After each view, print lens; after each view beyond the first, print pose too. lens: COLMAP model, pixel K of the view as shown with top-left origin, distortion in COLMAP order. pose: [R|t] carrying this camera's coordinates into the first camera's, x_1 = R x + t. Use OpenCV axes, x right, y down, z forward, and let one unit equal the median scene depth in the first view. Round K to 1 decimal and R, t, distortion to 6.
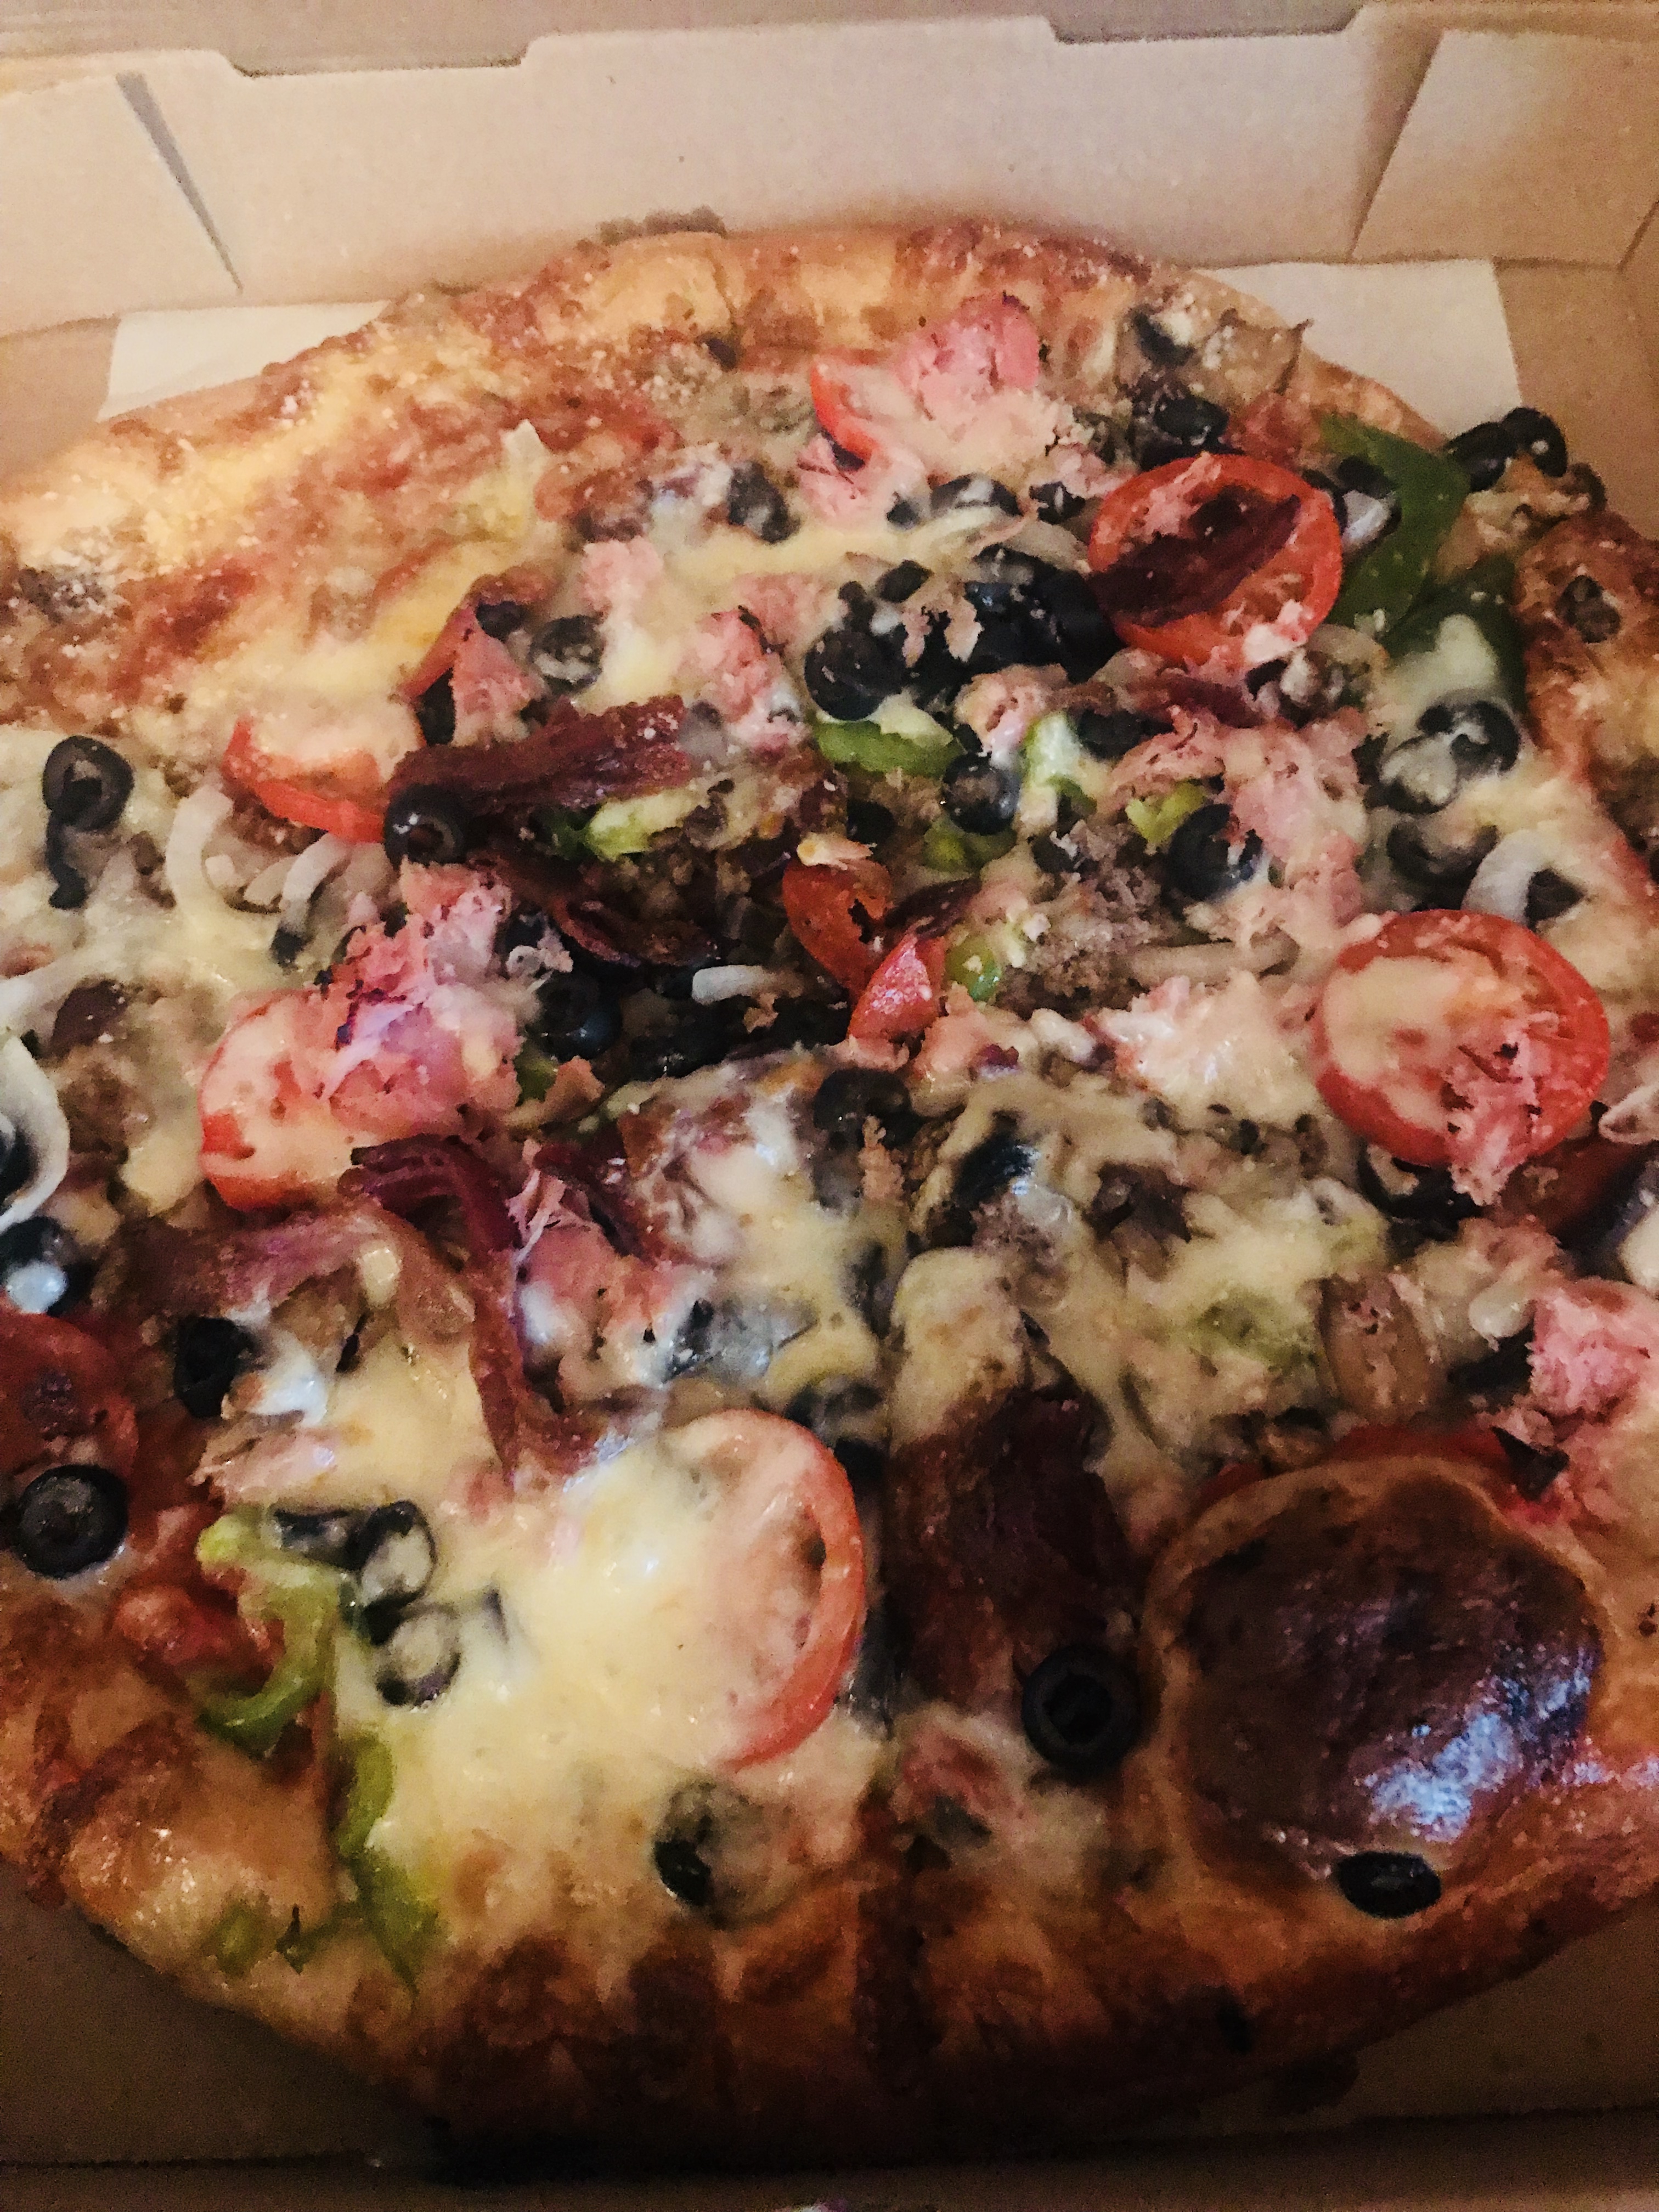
lens RADIAL K [[1847.3, 0, 835.5], [0, 1847.3, 1046.6], [0, 0, 1]] dist [0.078735, -0.334437]
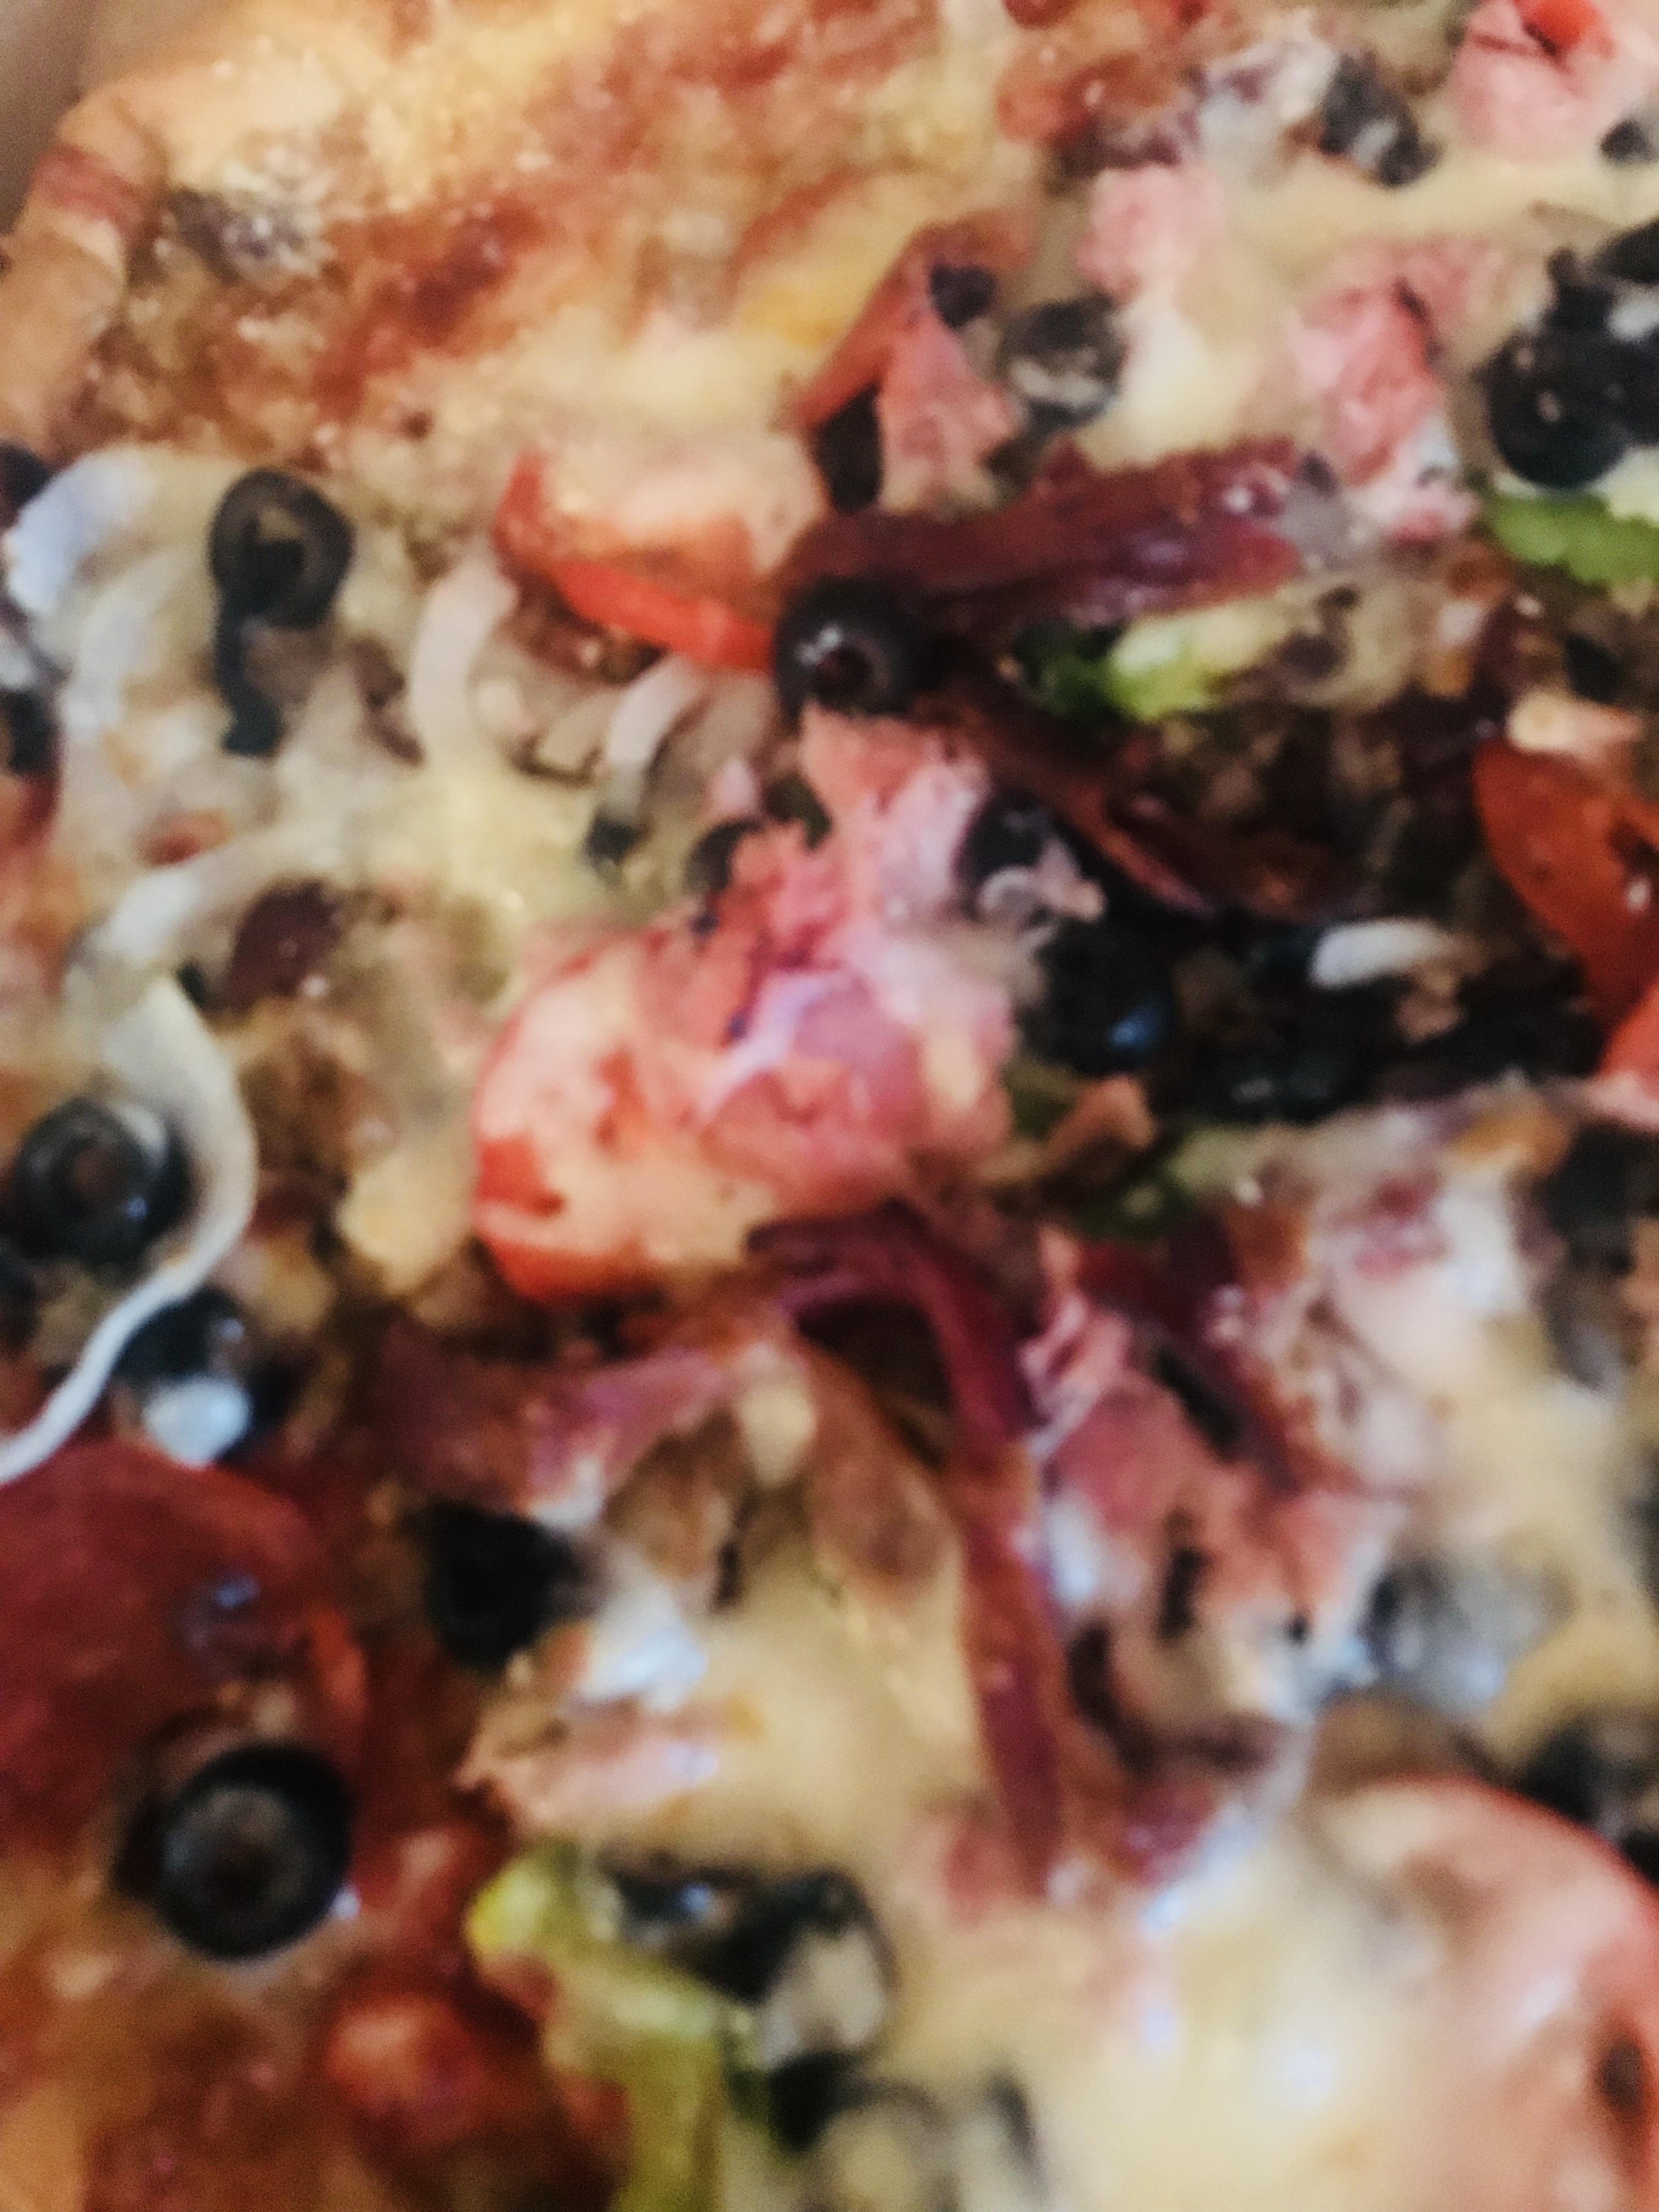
lens RADIAL K [[1979.2, 0, 829.0], [0, 1979.2, 1082.0], [0, 0, 1]] dist [0.030953, -0.072423]
pose [[0.995438, 0.060589, -0.073702, -0.175299], [-0.051907, 0.992068, 0.114489, -0.055242], [0.080054, -0.110141, 0.990687, 0.366176]]
